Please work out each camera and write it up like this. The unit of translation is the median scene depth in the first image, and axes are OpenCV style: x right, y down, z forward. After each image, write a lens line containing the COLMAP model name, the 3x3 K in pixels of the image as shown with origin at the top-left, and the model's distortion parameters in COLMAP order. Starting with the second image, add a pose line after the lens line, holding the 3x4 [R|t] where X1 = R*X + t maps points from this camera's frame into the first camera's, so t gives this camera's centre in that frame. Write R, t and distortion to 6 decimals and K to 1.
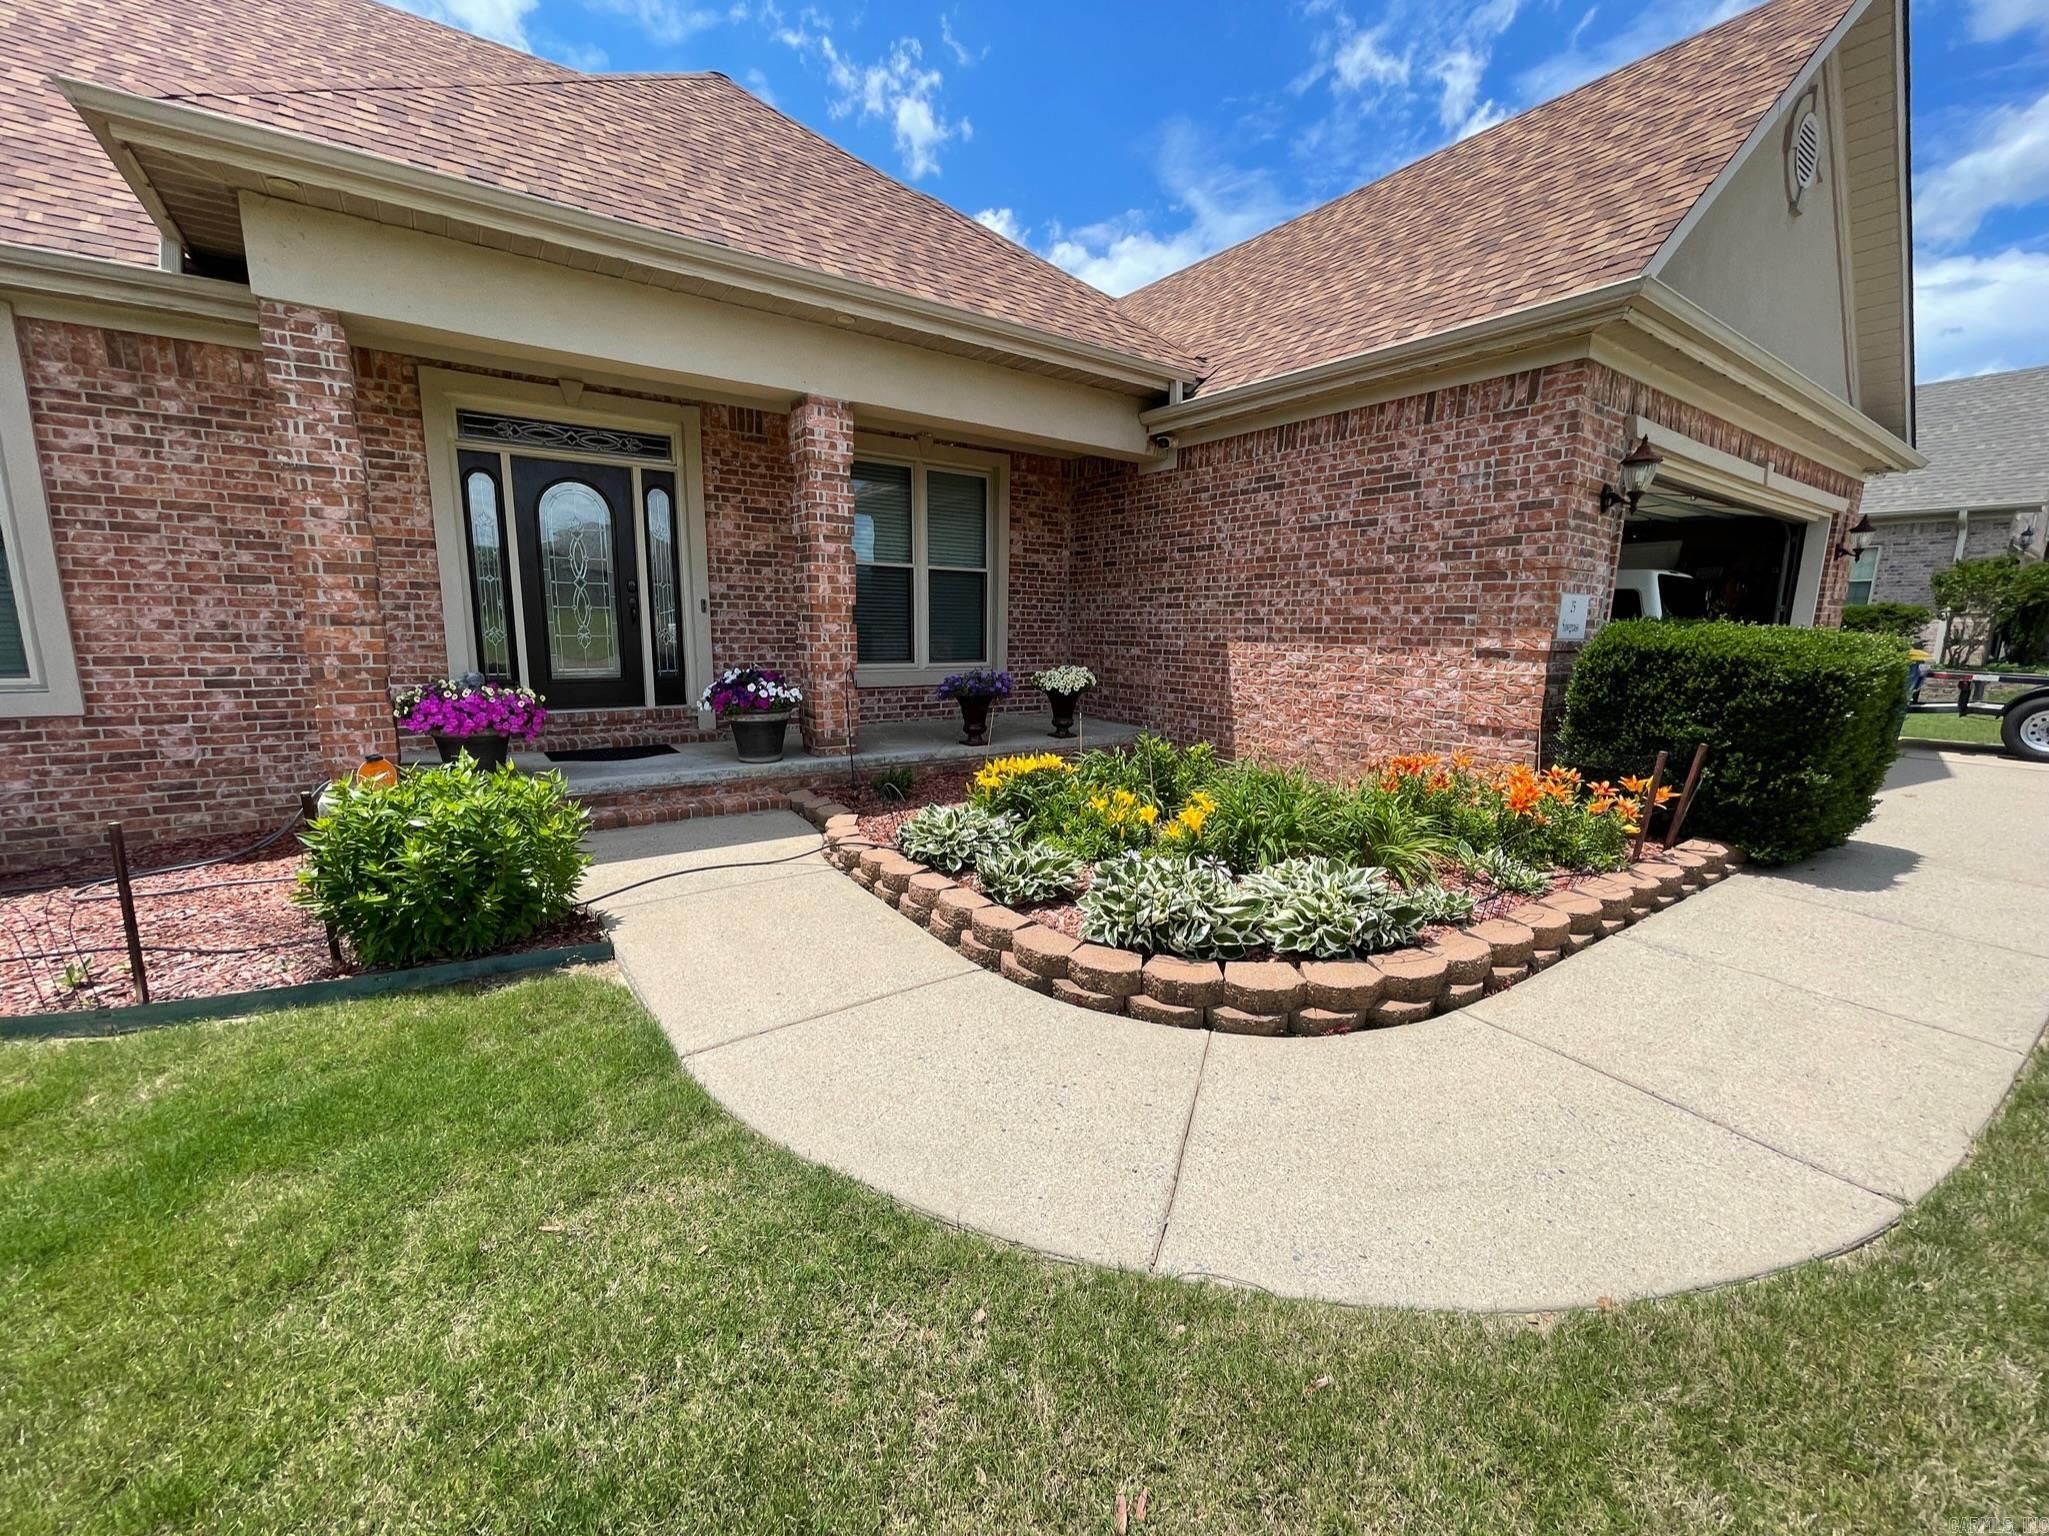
lens RADIAL K [[819.3, 0, 1015.3], [0, 819.3, 780.3], [0, 0, 1]] dist [0.003408, -0.003864]
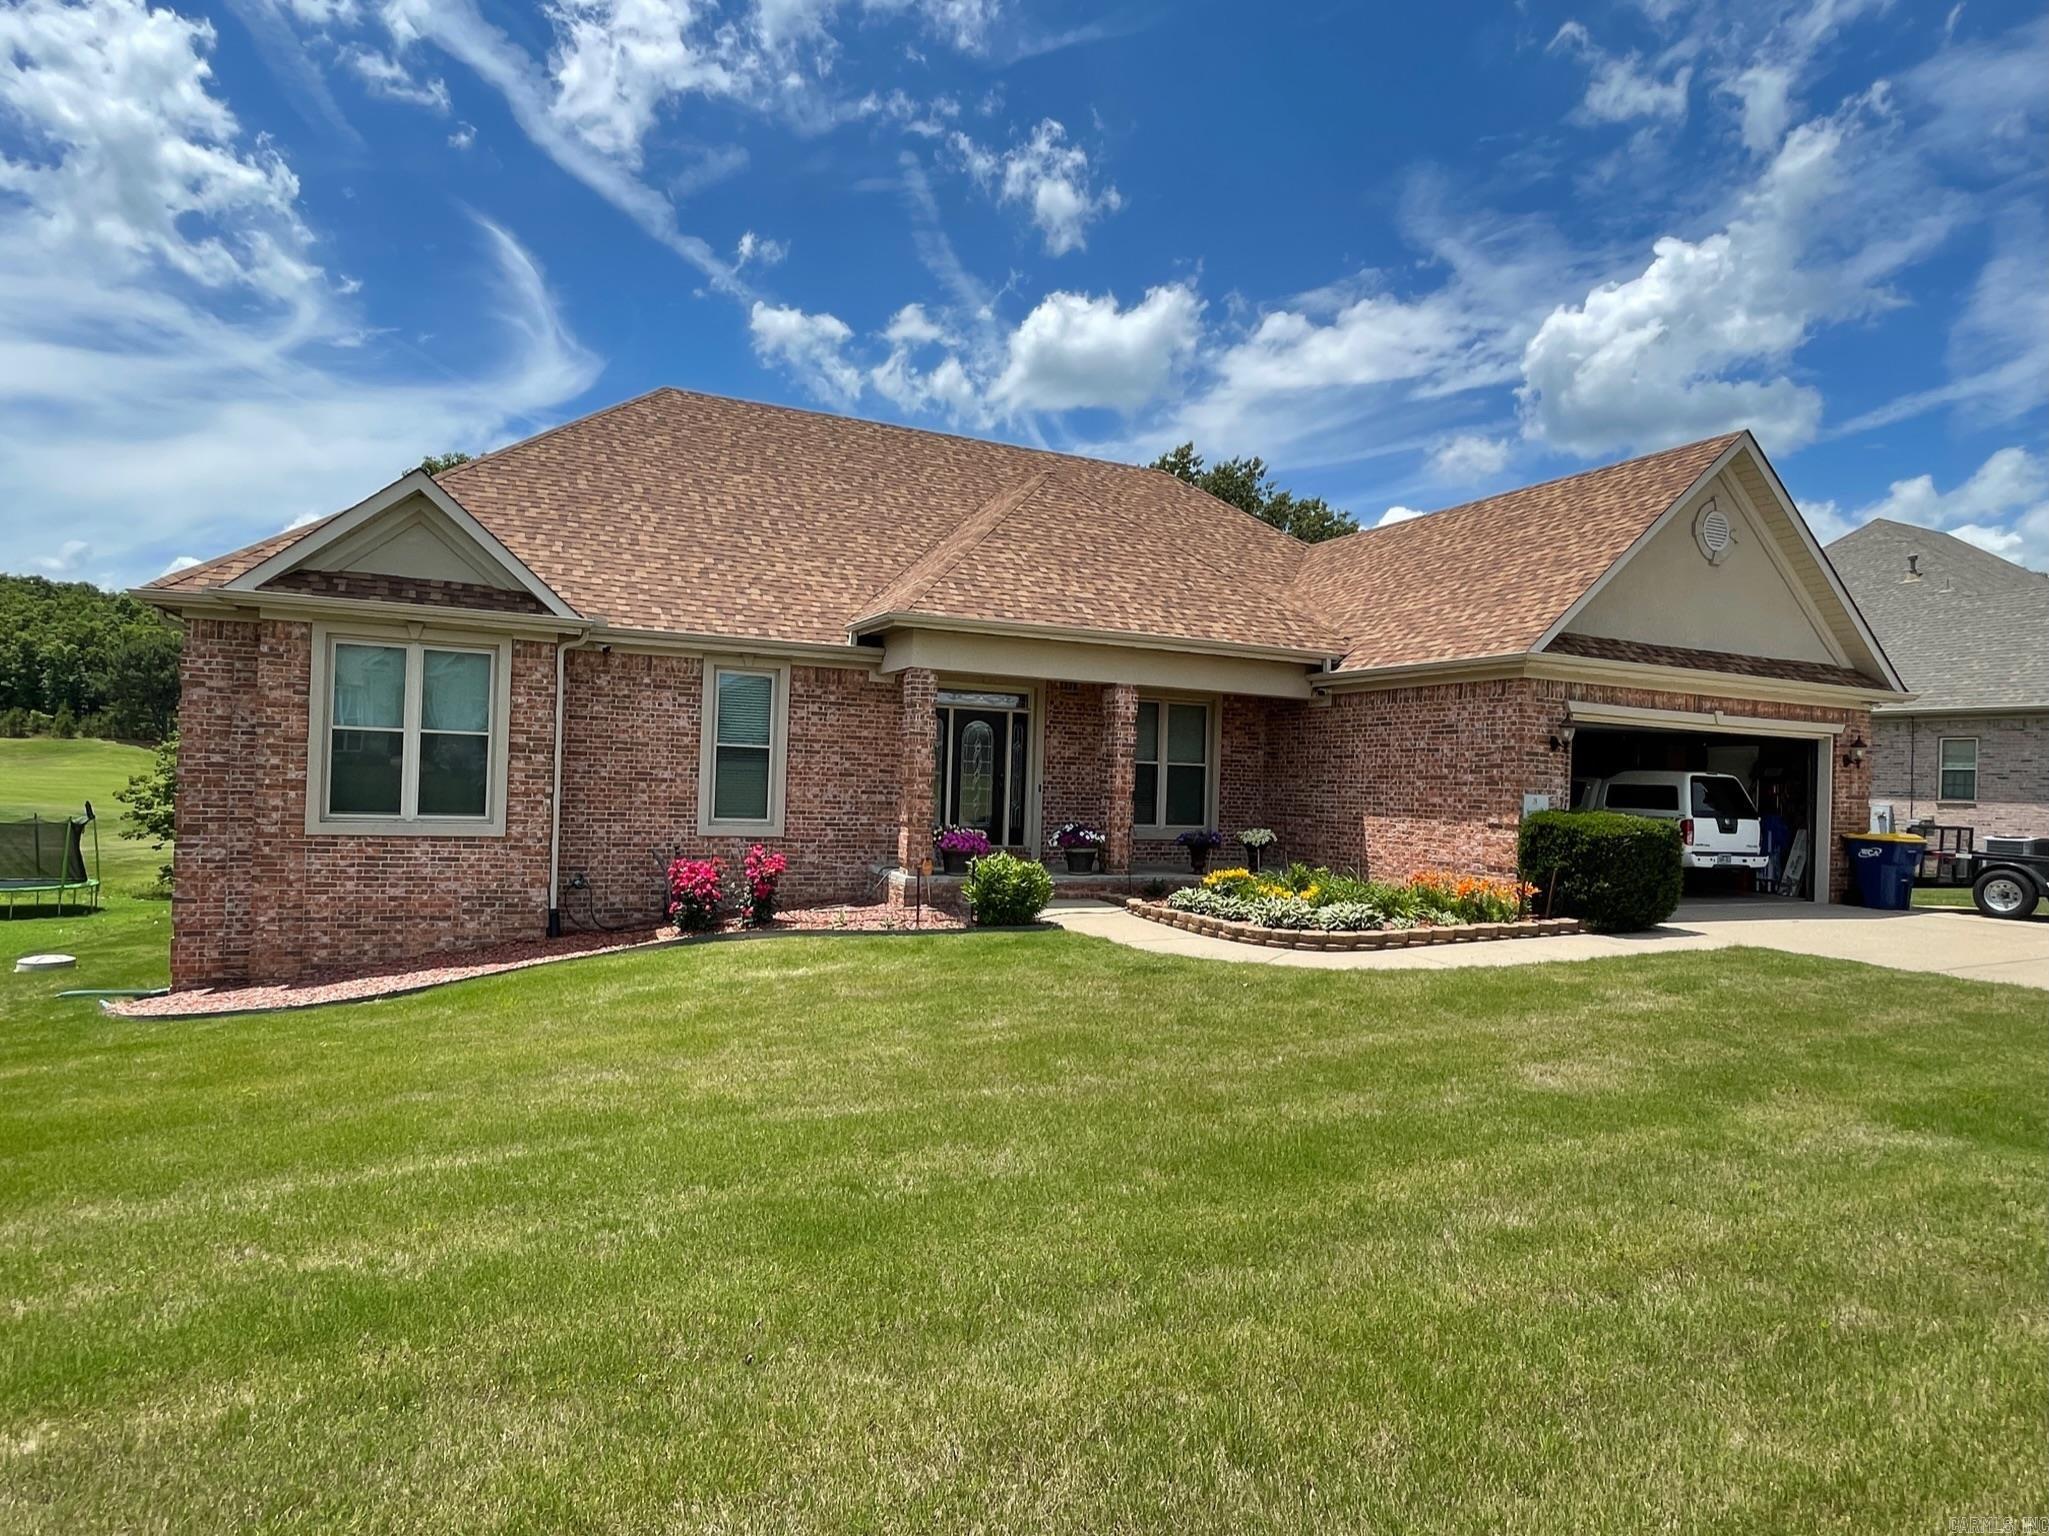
lens RADIAL K [[1090.1, 0, 1012.5], [0, 1090.1, 778.0], [0, 0, 1]] dist [-0.003214, -0.001695]
pose [[0.982095, 0.017169, -0.187601, -0.010335], [-0.053283, 0.980490, -0.189209, 0.225976], [0.180692, 0.195817, 0.963850, -1.364015]]
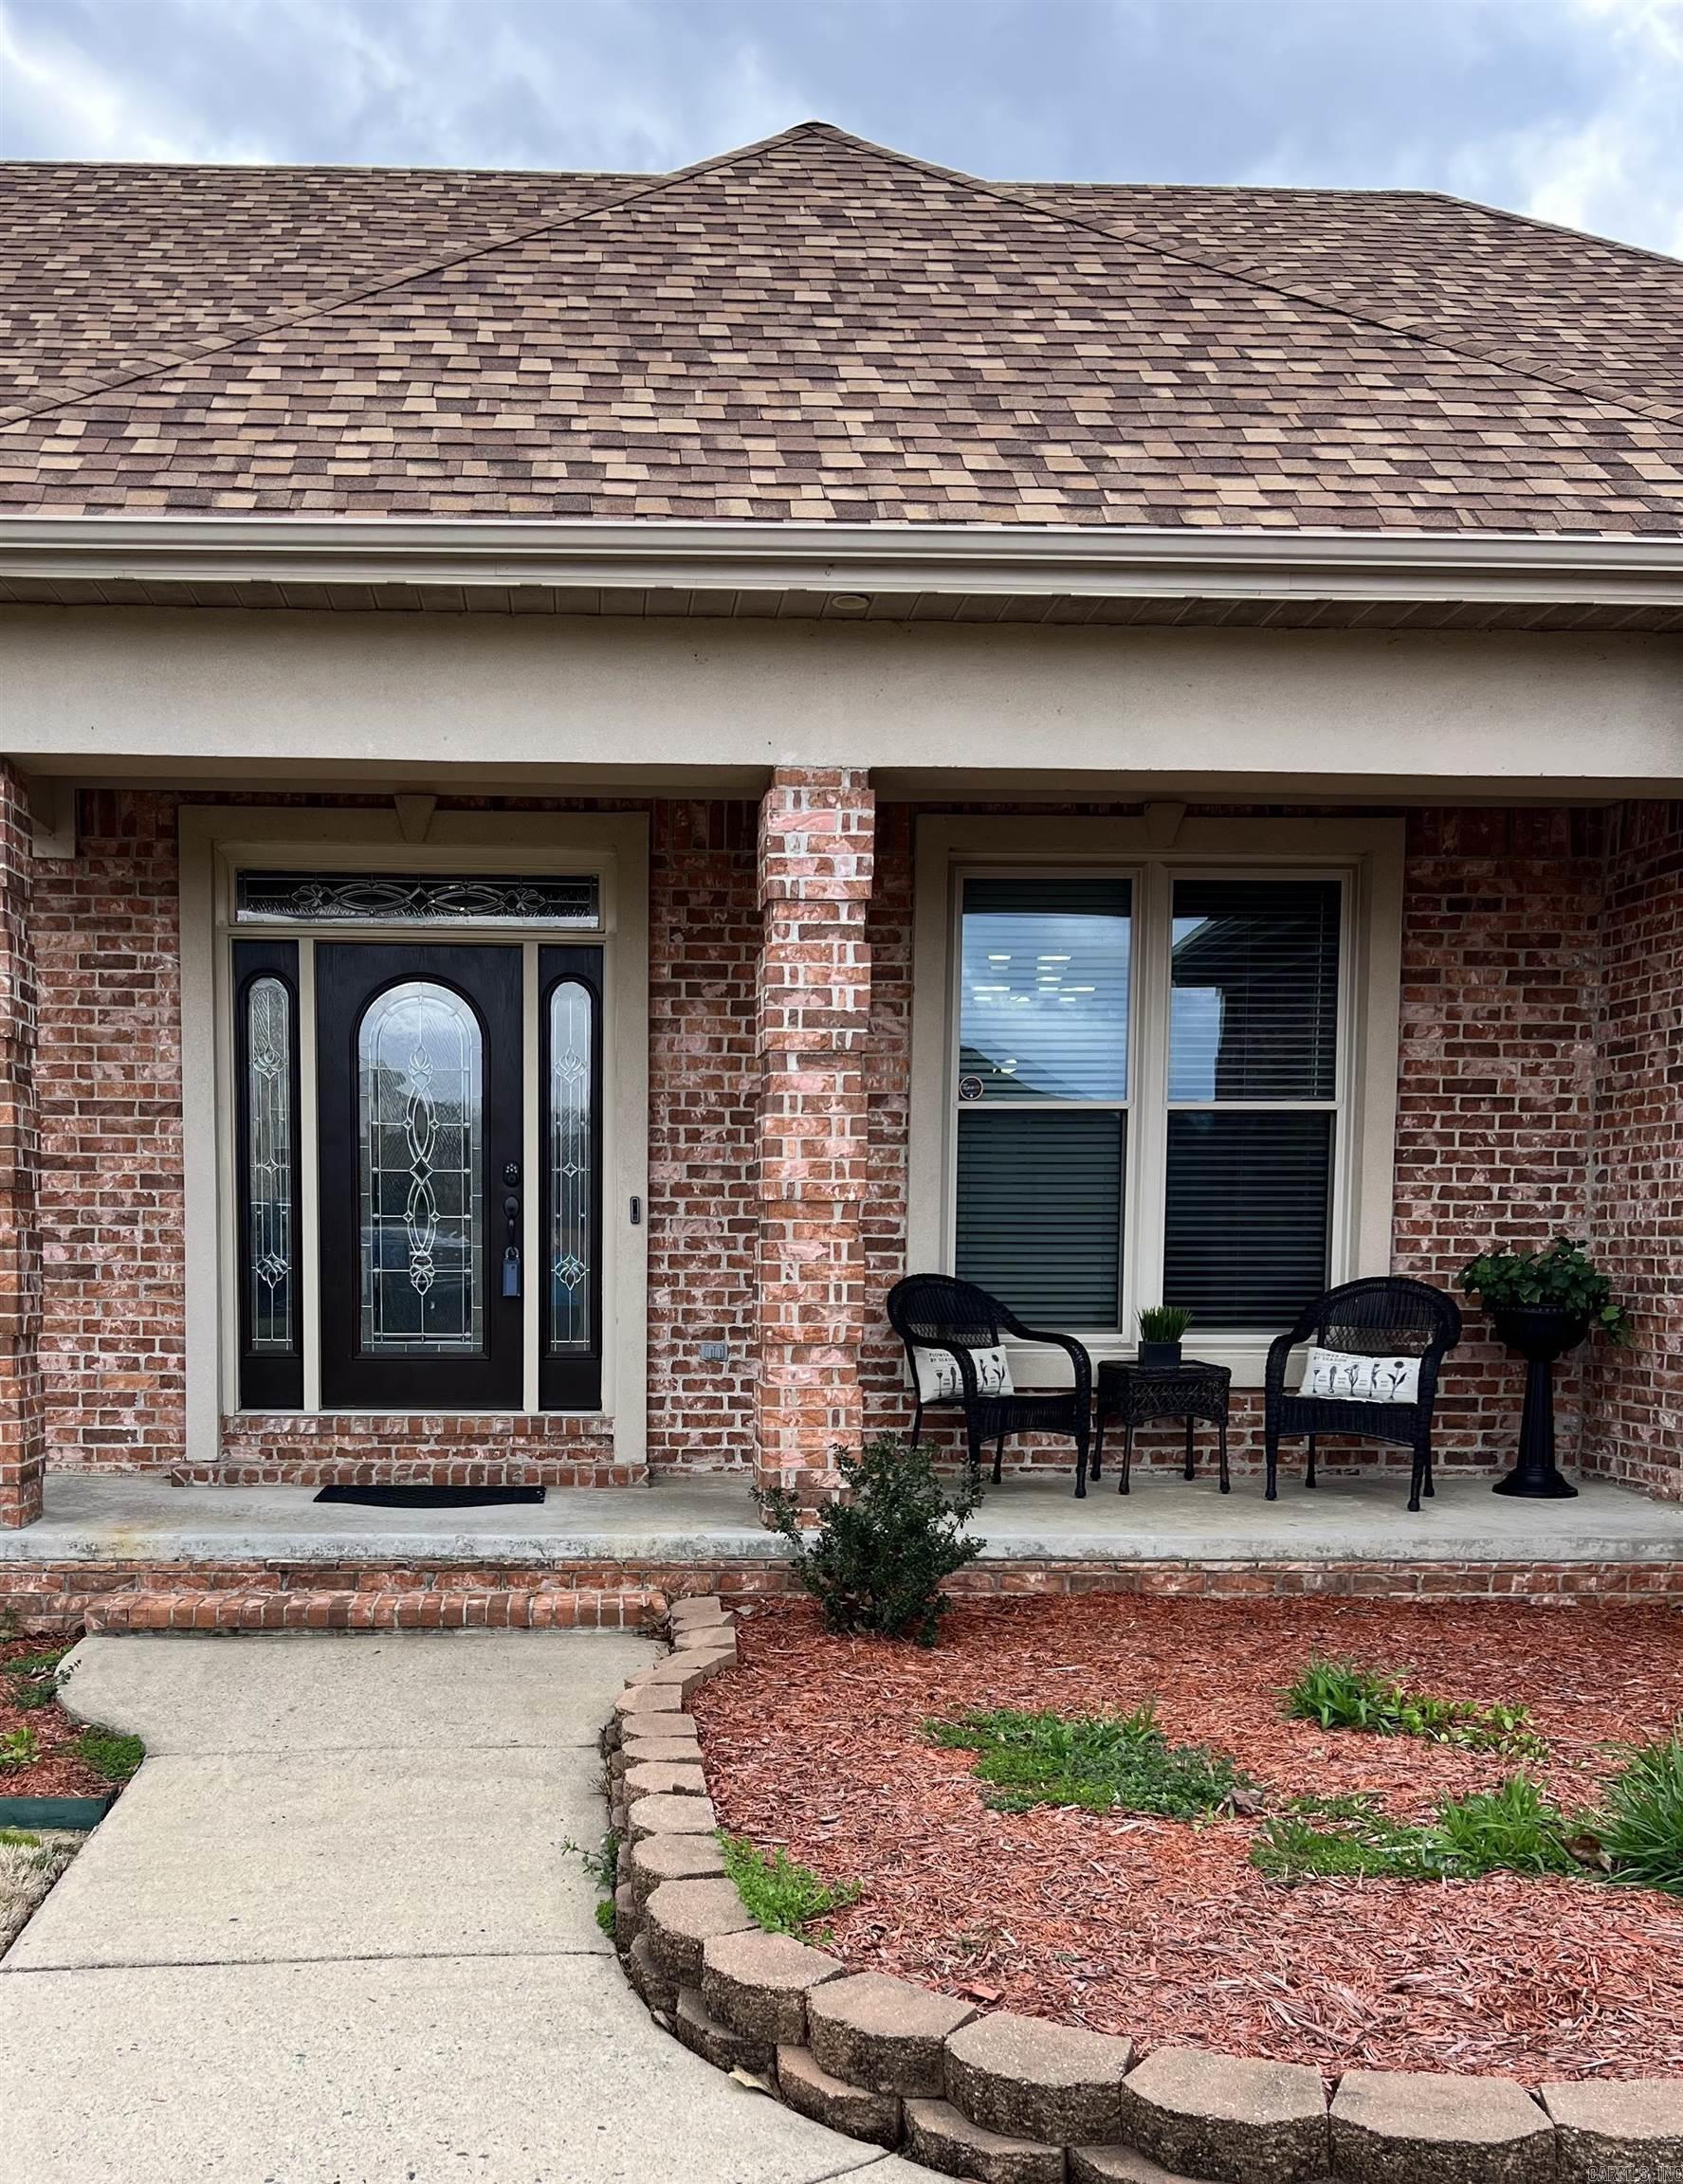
lens RADIAL K [[2067.7, 0, 663.4], [0, 2067.7, 1424.2], [0, 0, 1]] dist [0.186485, -0.414276]
pose [[0.844511, 0.037287, -0.534239, 0.336723], [-0.093899, 0.992429, -0.079166, 0.011465], [0.527243, 0.117020, 0.841618, -0.016637]]
